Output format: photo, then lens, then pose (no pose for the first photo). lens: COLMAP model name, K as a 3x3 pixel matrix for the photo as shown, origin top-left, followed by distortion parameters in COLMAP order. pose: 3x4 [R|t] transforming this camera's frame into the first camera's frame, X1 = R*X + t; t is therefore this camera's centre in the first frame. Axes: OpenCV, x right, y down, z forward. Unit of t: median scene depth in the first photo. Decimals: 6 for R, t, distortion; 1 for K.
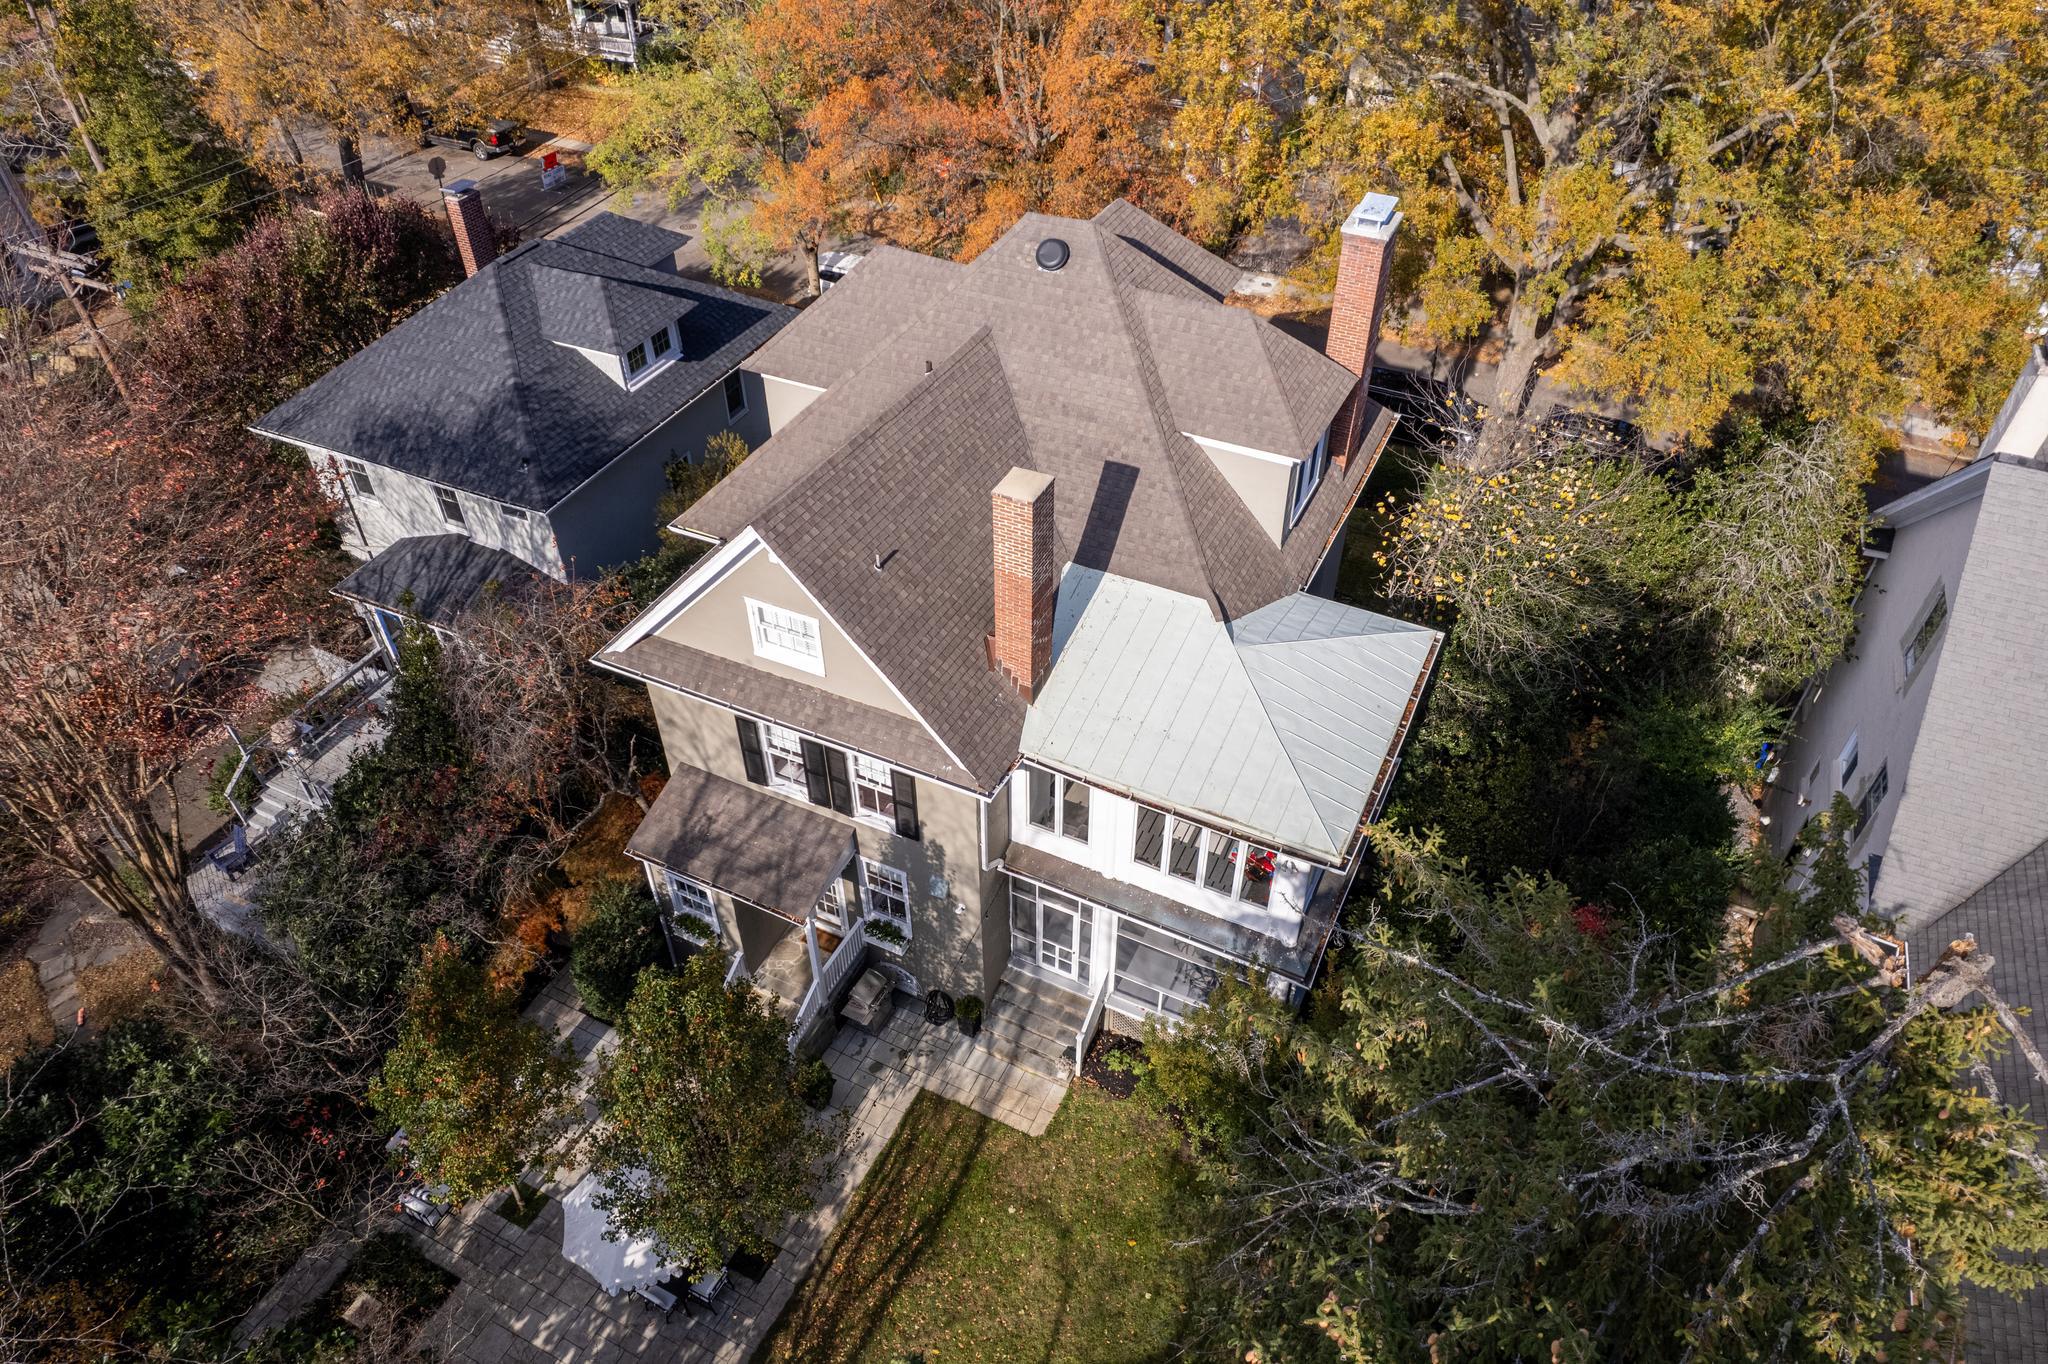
lens RADIAL K [[1268.0, 0, 1032.1], [0, 1268.0, 680.4], [0, 0, 1]] dist [0.001449, 0.002591]
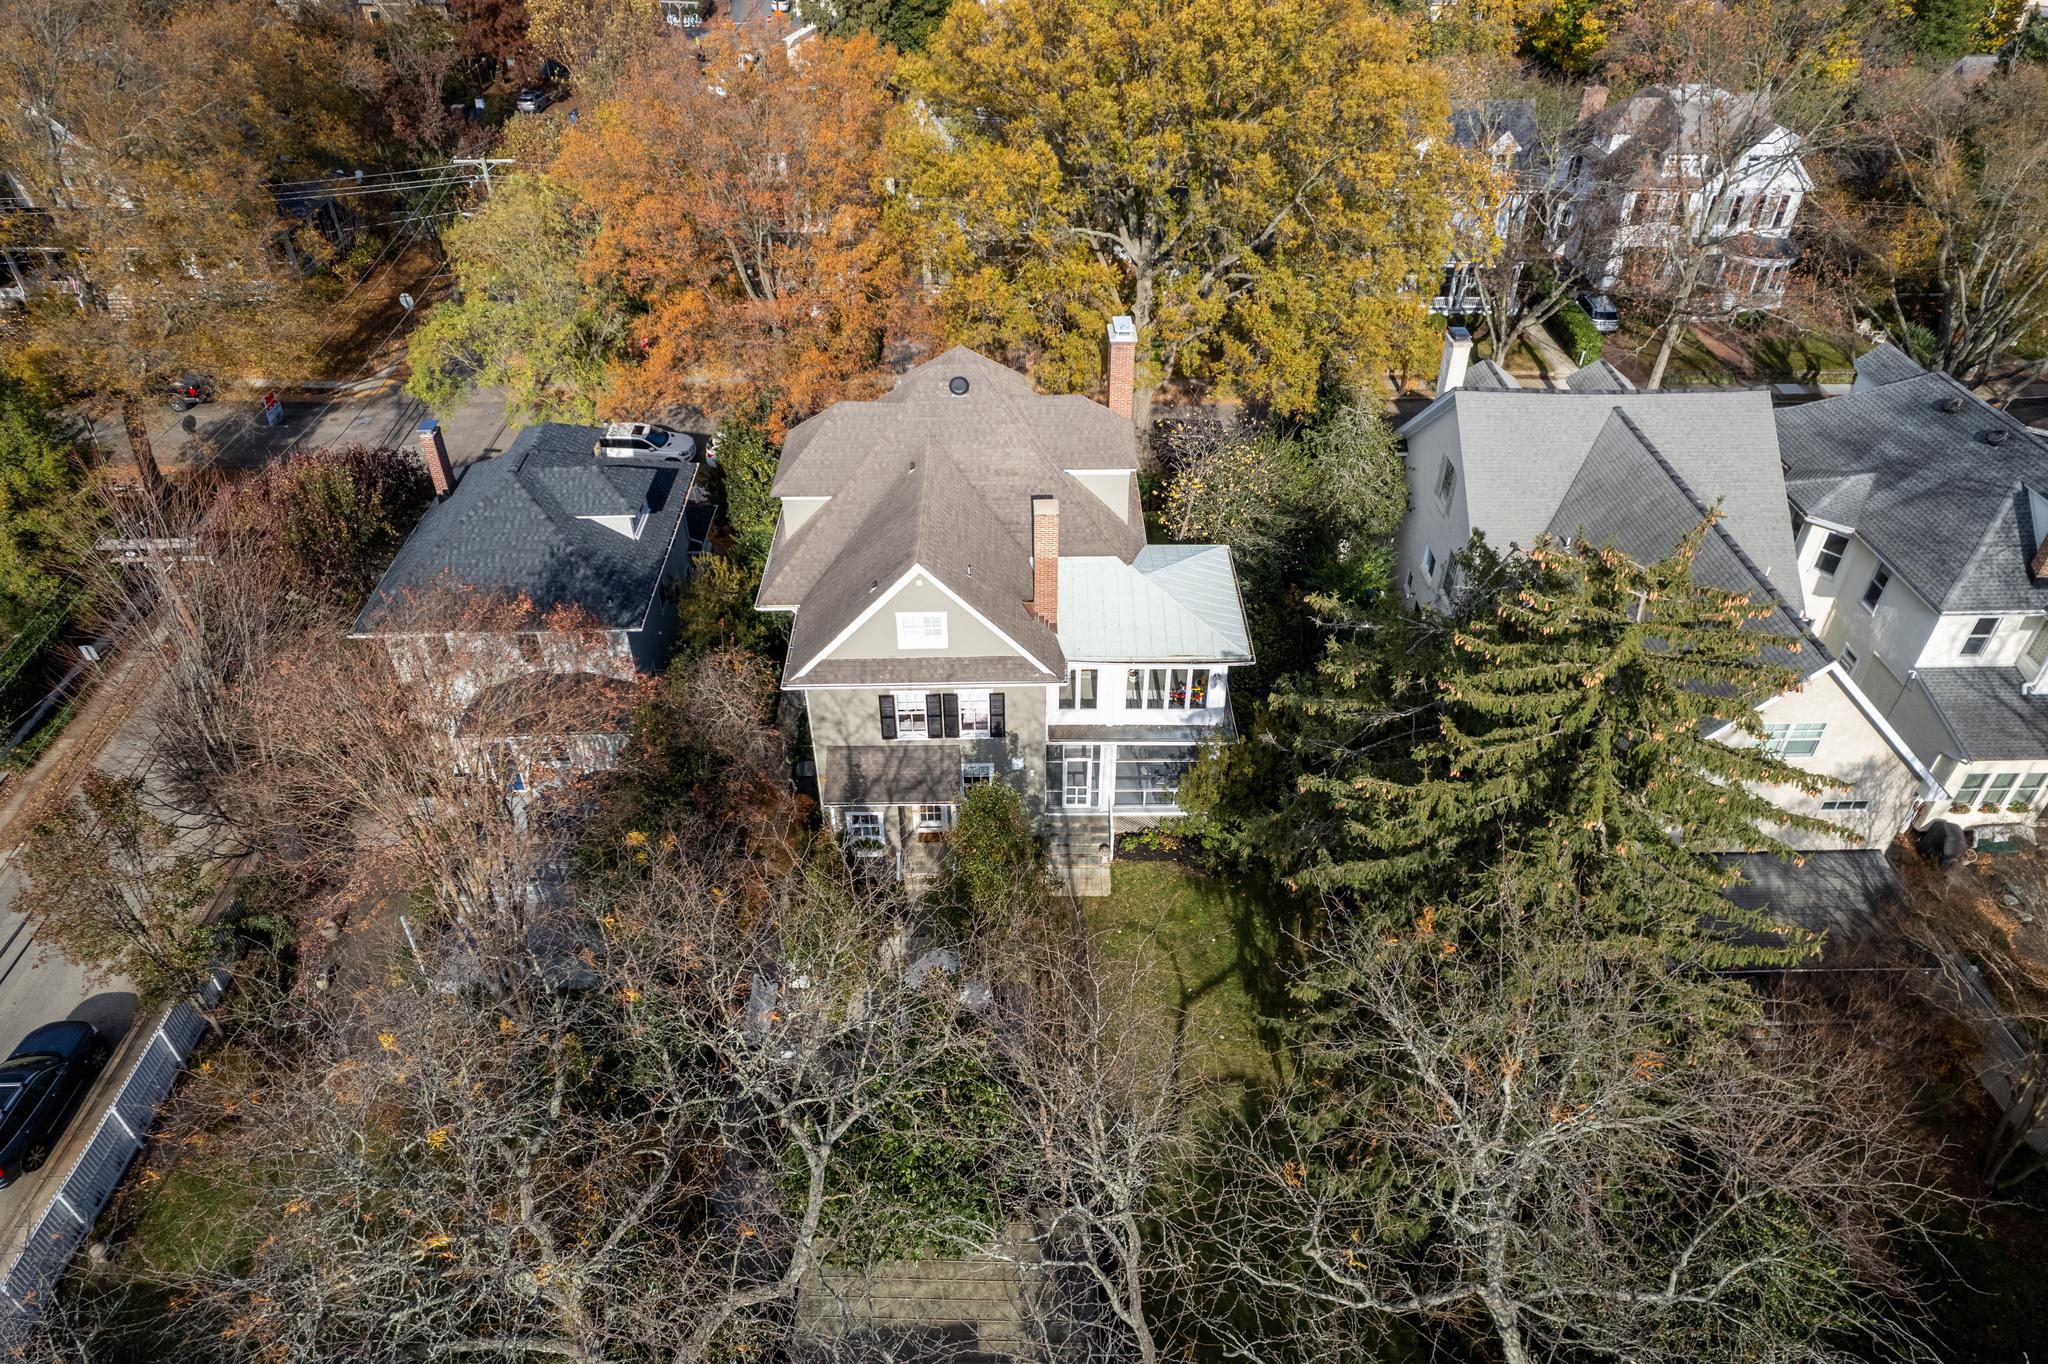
lens RADIAL K [[1268.0, 0, 1032.1], [0, 1268.0, 680.4], [0, 0, 1]] dist [0.001449, 0.002591]
pose [[0.901605, -0.275772, 0.333253, -0.558146], [0.293409, 0.955983, -0.002718, 0.065886], [-0.317834, 0.100230, 0.942834, -0.559936]]
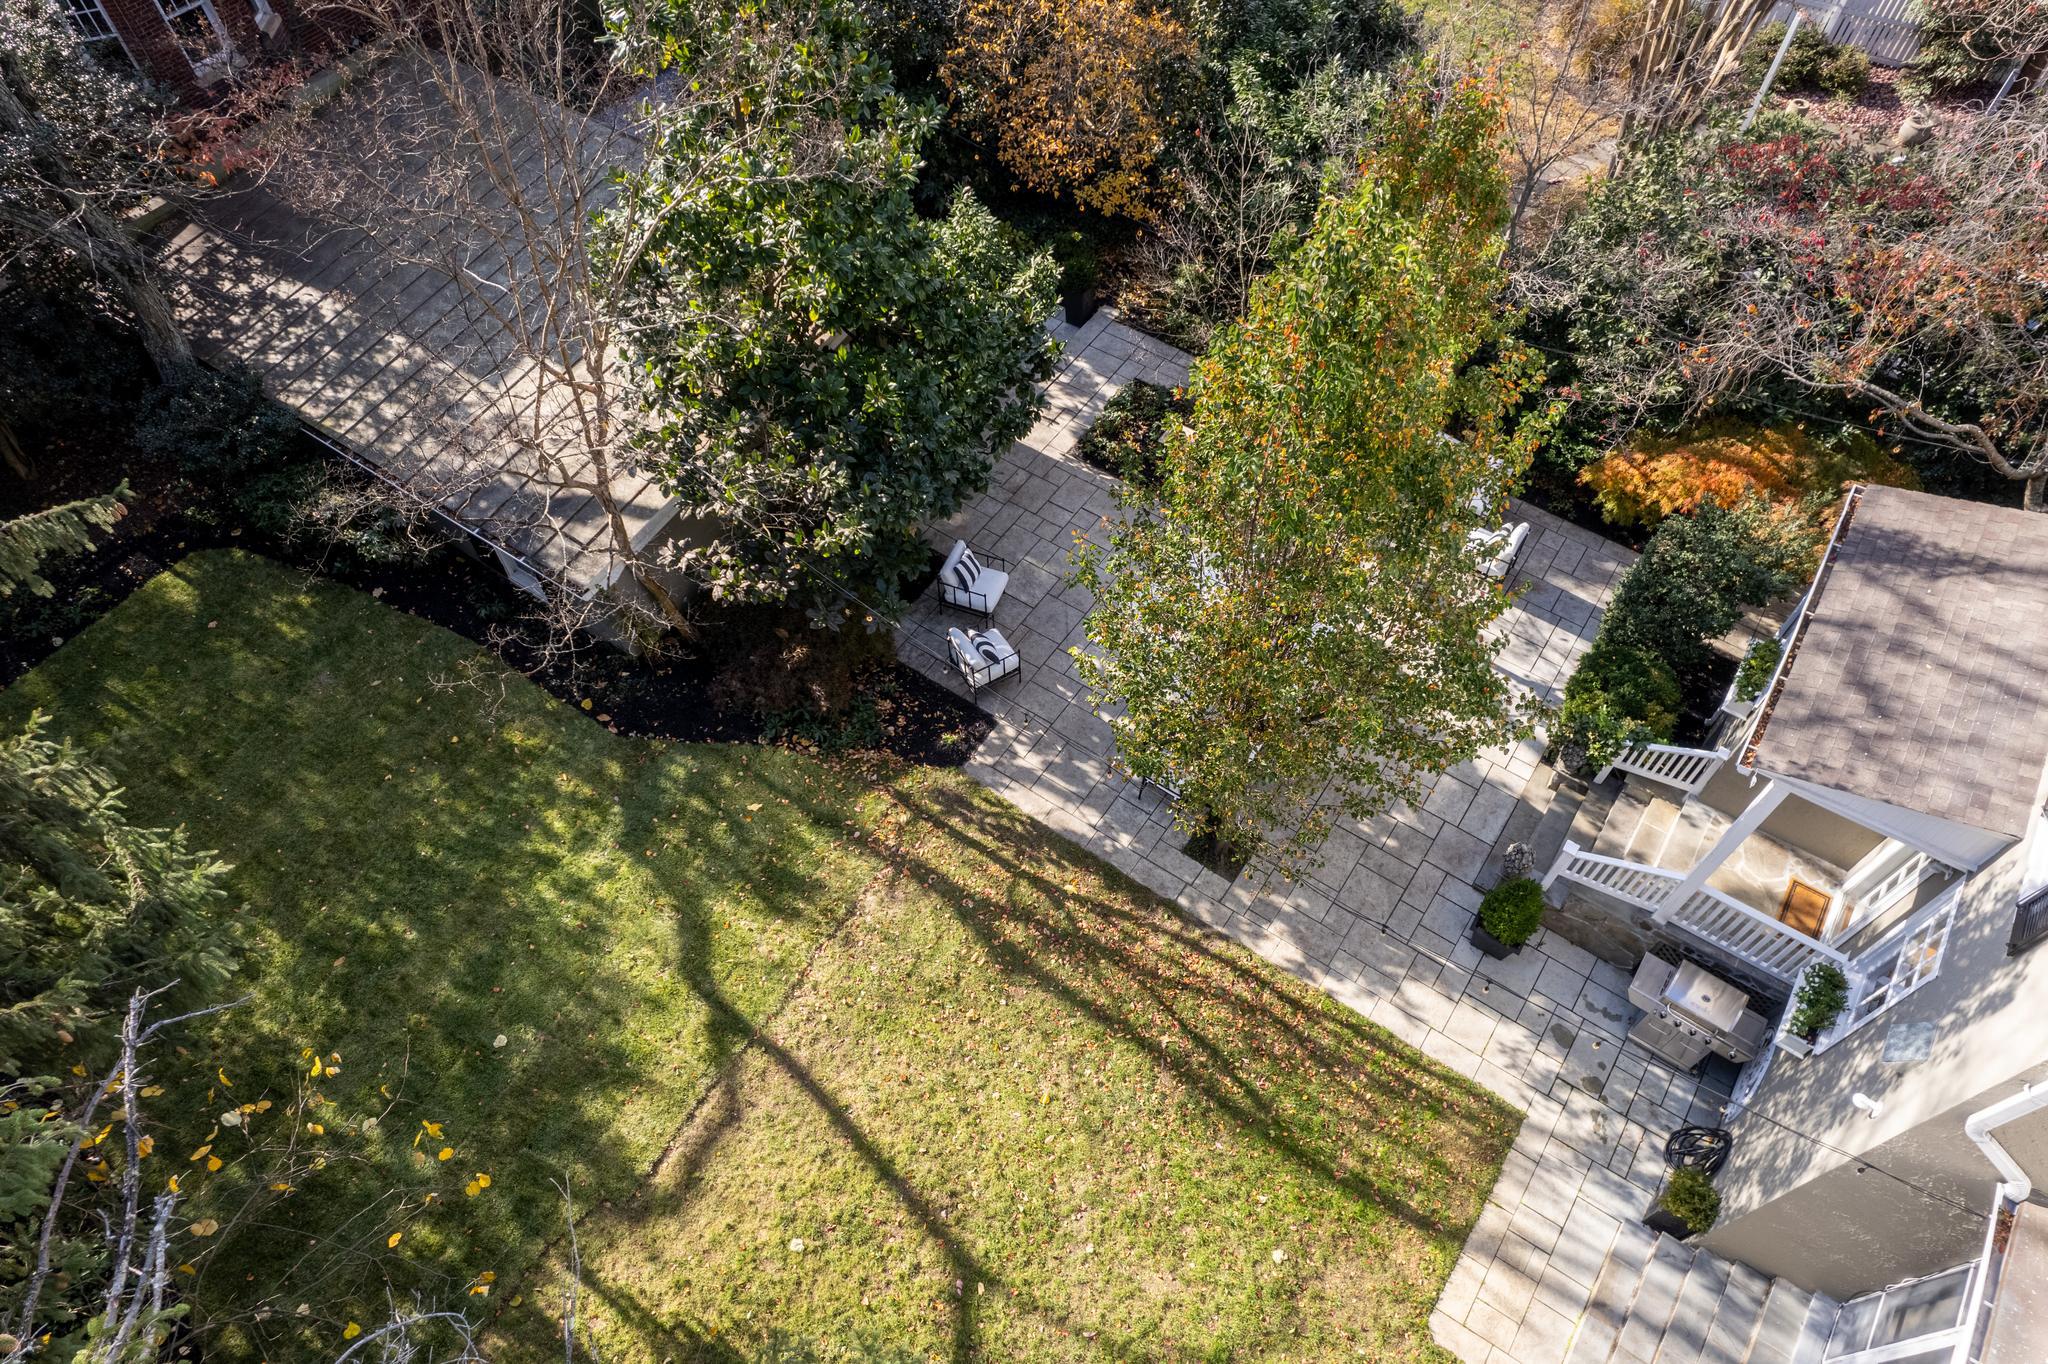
lens RADIAL K [[1268.0, 0, 1032.1], [0, 1268.0, 680.4], [0, 0, 1]] dist [0.001449, 0.002591]
pose [[-0.135497, 0.821111, -0.554452, 0.089122], [-0.635738, 0.357165, 0.684303, 0.023487], [0.759919, 0.445207, 0.473617, 0.526631]]
